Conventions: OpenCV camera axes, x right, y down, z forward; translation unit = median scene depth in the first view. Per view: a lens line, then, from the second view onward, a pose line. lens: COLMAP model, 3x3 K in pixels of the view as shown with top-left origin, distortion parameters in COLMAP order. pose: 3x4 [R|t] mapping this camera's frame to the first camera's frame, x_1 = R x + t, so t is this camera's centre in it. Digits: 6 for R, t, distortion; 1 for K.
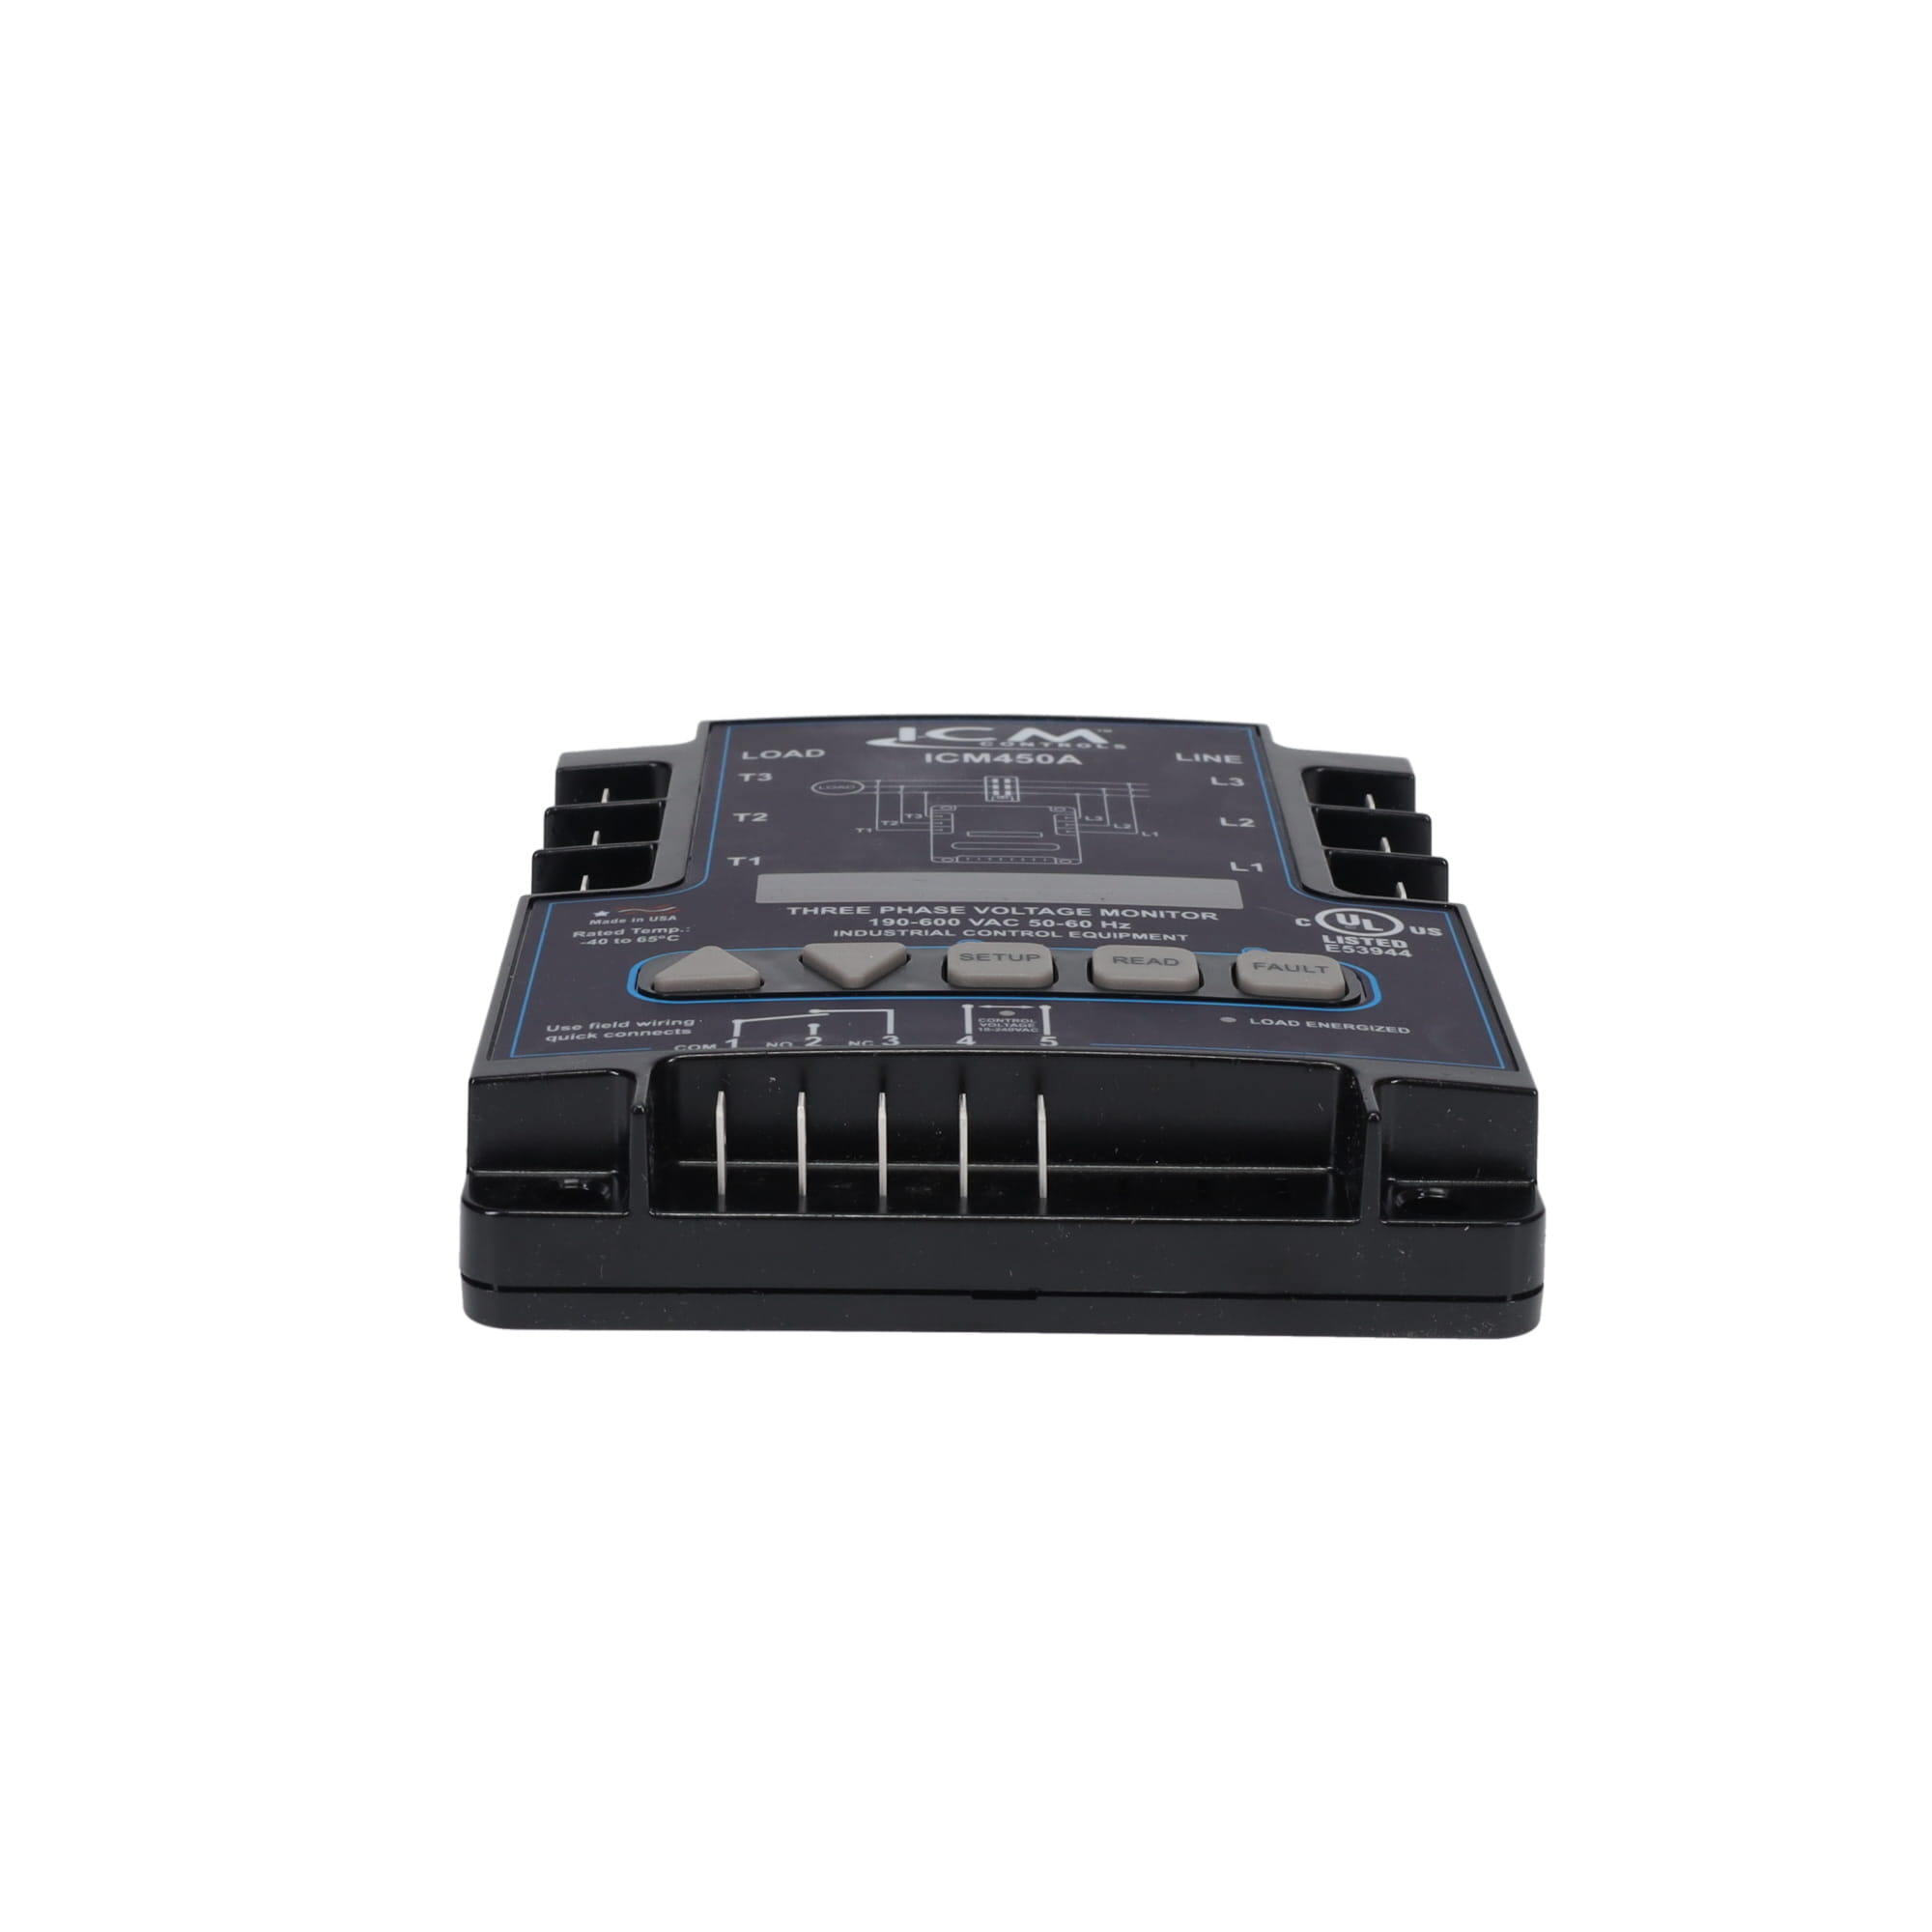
lens RADIAL K [[4524.7, 0, 966.0], [0, 4524.7, 966.0], [0, 0, 1]] dist [0.024443, 0.605934]
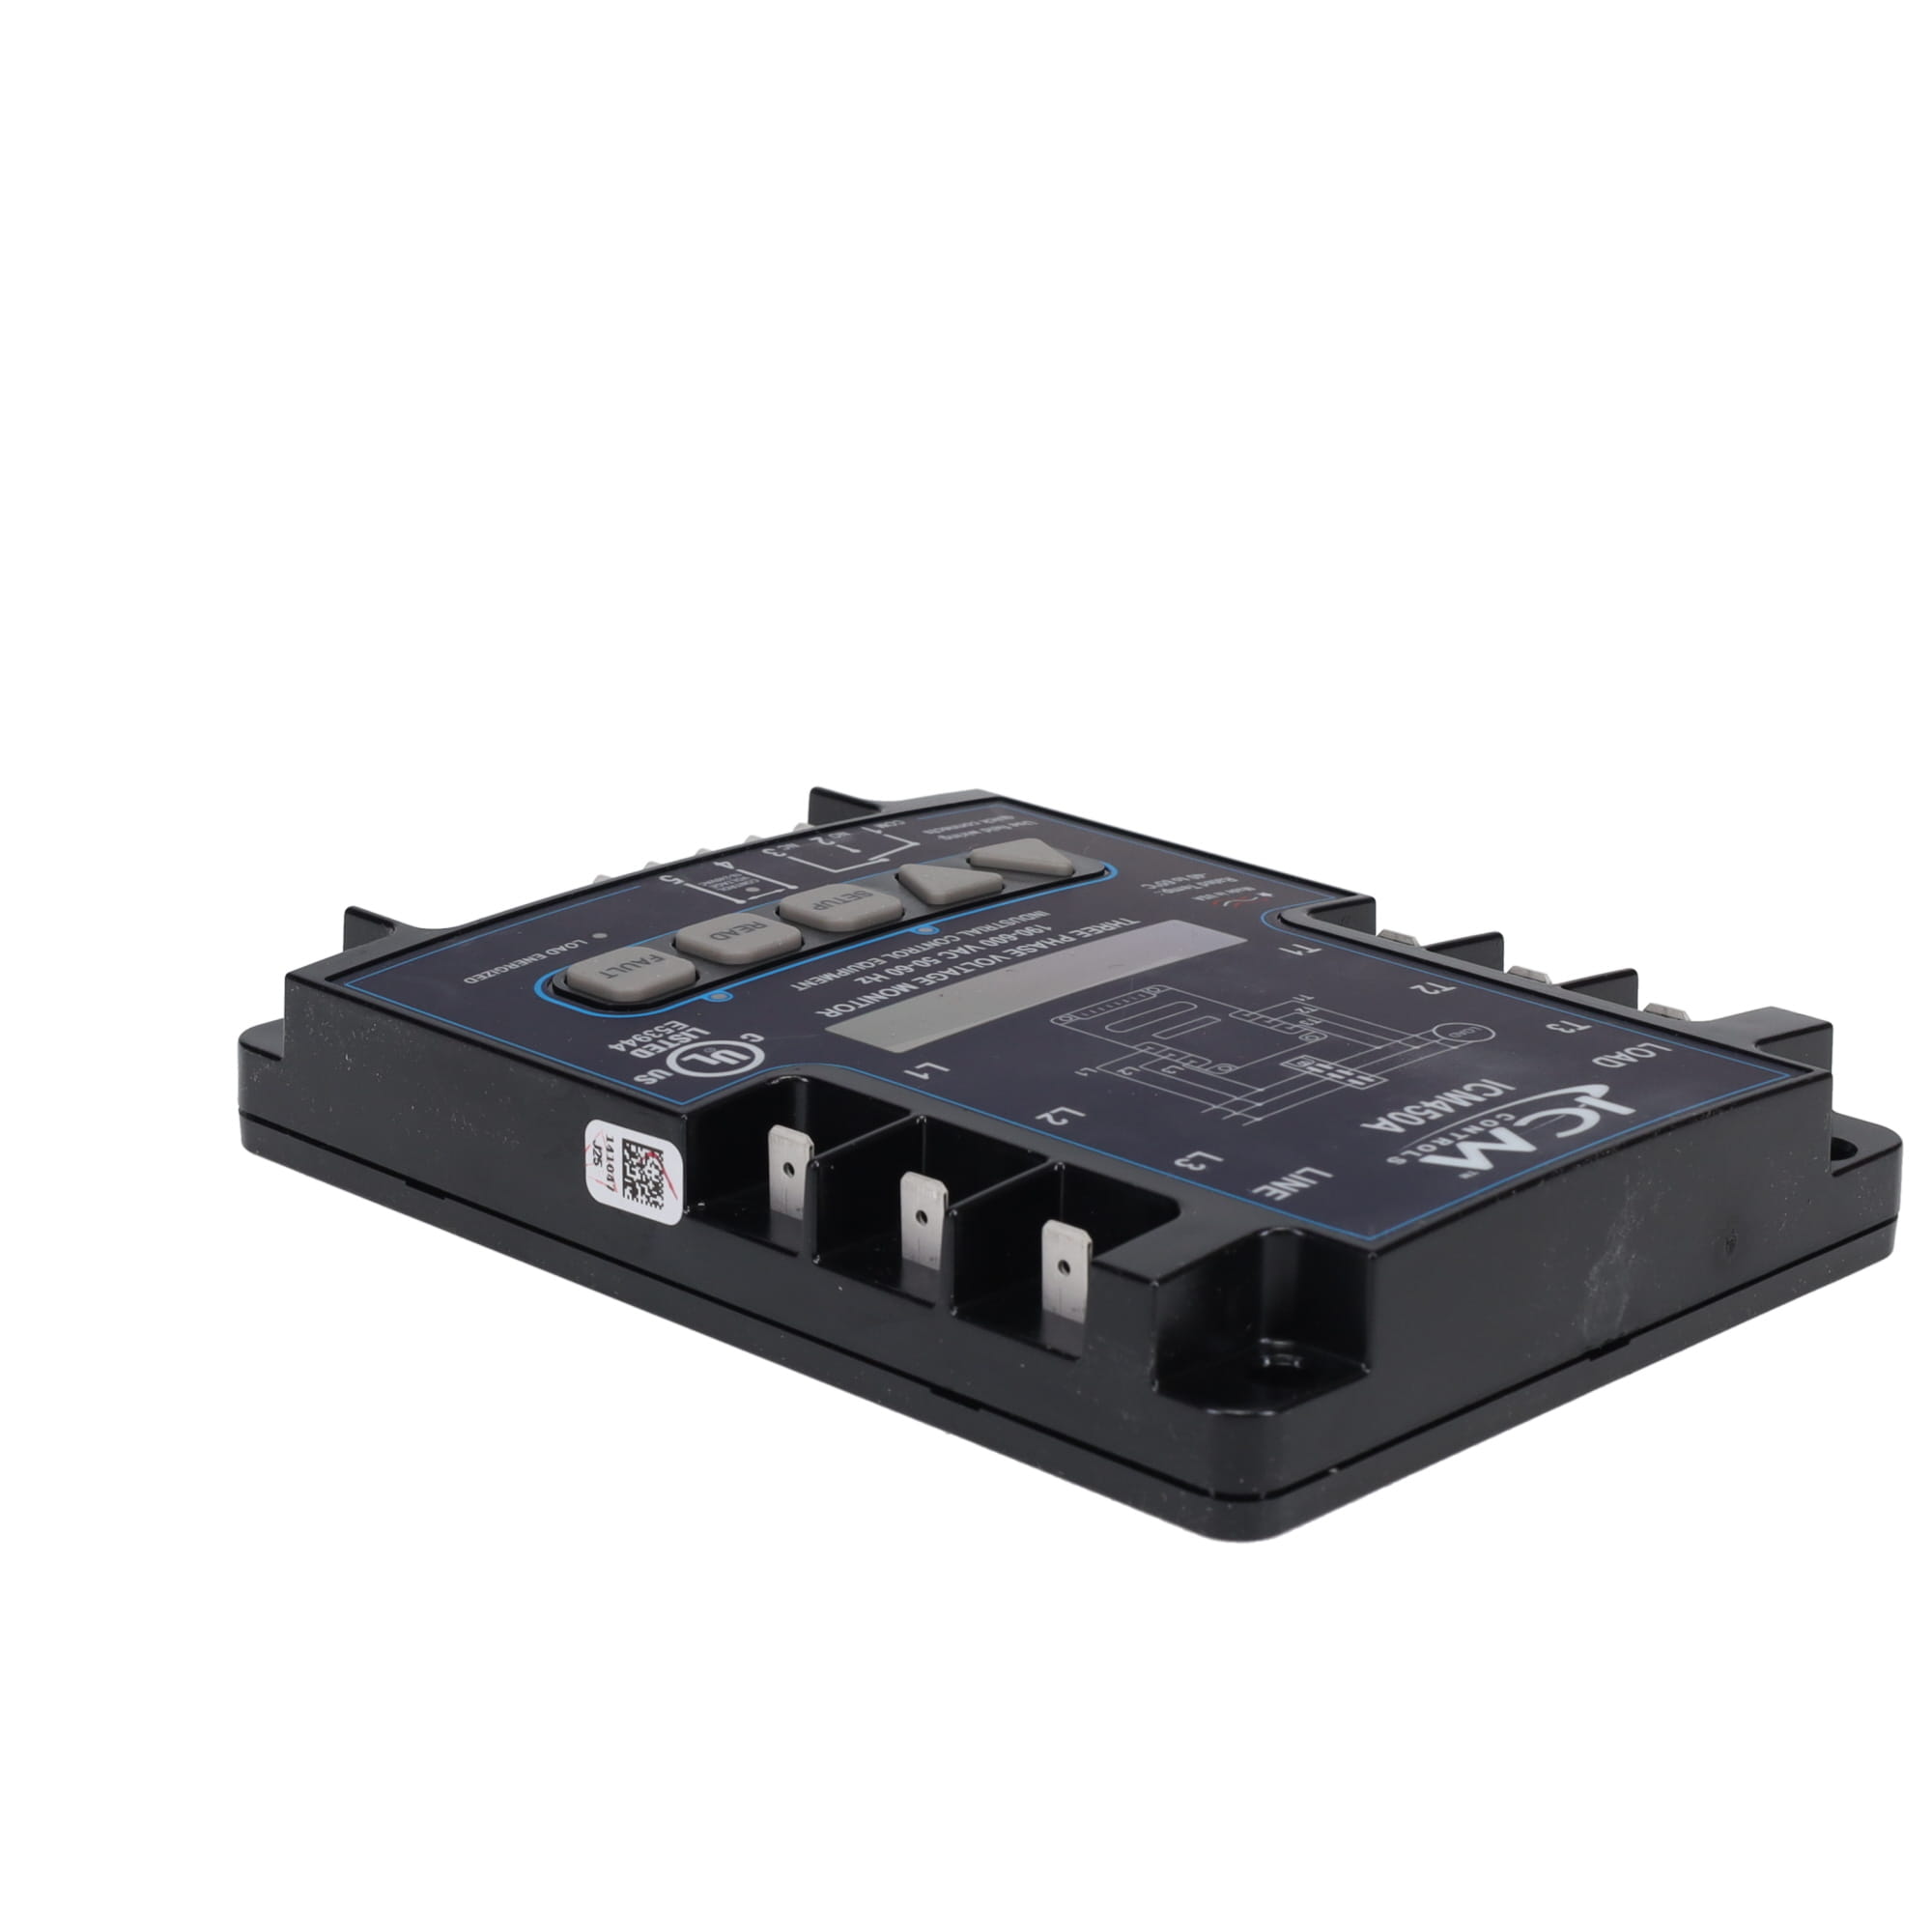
lens RADIAL K [[4524.7, 0, 966.0], [0, 4524.7, 966.0], [0, 0, 1]] dist [0.024443, 0.605934]
pose [[-0.702531, 0.195524, -0.684266, 0.668586], [-0.242100, 0.838504, 0.488158, -0.479917], [0.669207, 0.508607, -0.541739, 1.515517]]
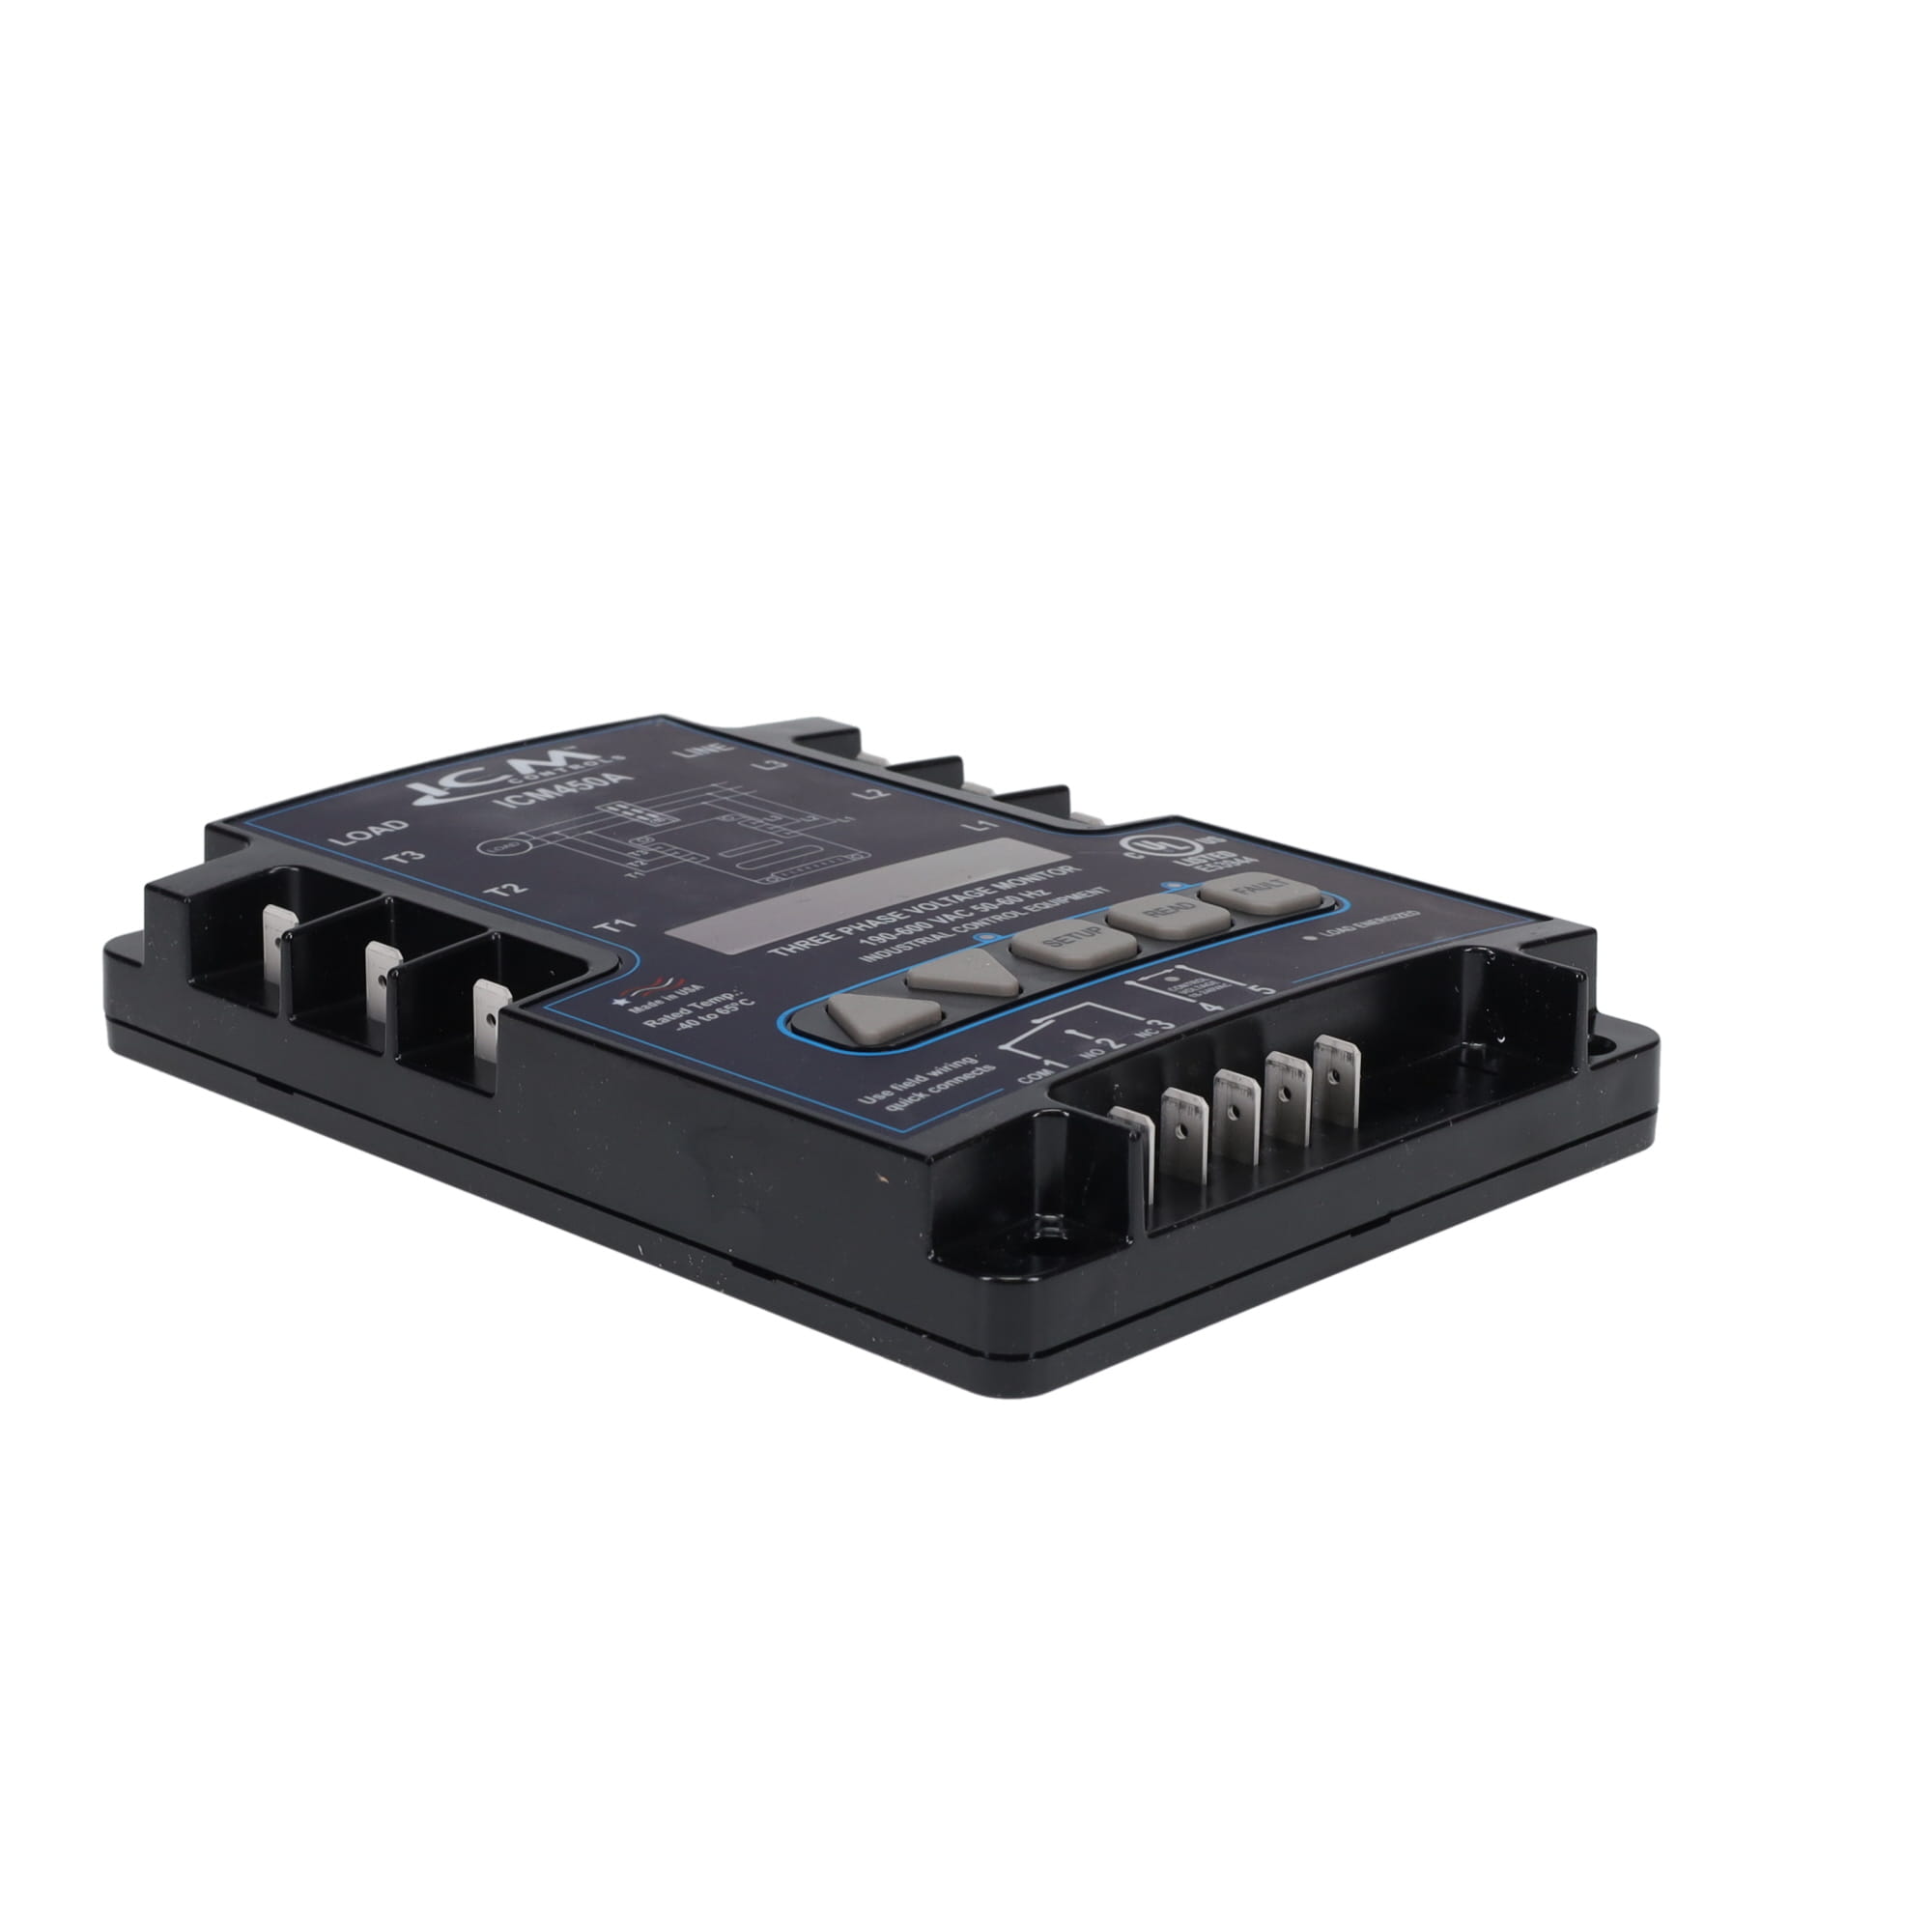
lens RADIAL K [[4524.7, 0, 966.0], [0, 4524.7, 966.0], [0, 0, 1]] dist [0.024443, 0.605934]
pose [[0.701099, -0.223582, 0.677105, -0.665752], [0.214915, 0.971671, 0.098318, -0.095896], [-0.679905, 0.076589, 0.729289, 0.263738]]
